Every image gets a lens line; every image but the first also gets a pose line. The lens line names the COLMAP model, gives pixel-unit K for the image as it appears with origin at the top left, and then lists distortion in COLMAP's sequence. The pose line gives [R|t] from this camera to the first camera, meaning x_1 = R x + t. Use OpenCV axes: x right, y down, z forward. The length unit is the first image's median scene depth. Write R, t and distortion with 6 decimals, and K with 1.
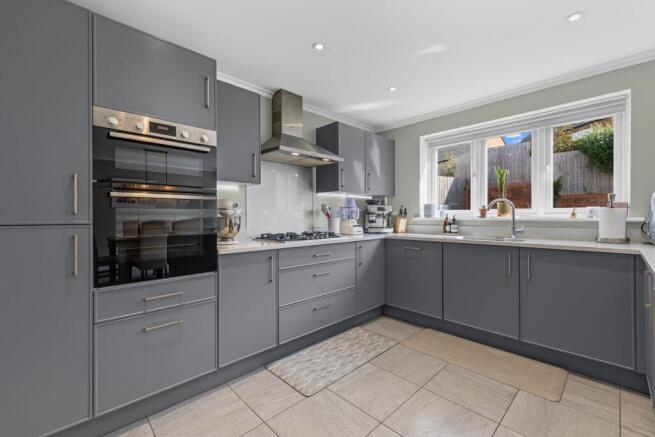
lens RADIAL K [[279.0, 0, 327.9], [0, 279.0, 217.8], [0, 0, 1]] dist [-0.000471, 0.000054]
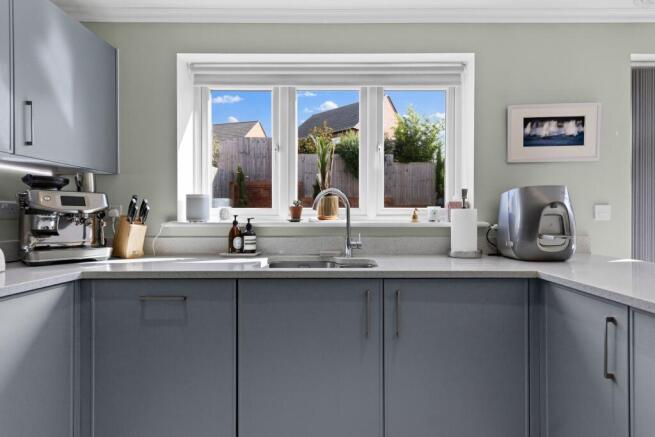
lens RADIAL K [[304.1, 0, 327.3], [0, 304.1, 220.4], [0, 0, 1]] dist [-0.000661, -0.000299]
pose [[0.692292, -0.002122, 0.721614, 0.131919], [0.002020, 0.999997, 0.001003, -0.003748], [-0.721615, 0.000763, 0.692295, 0.455792]]
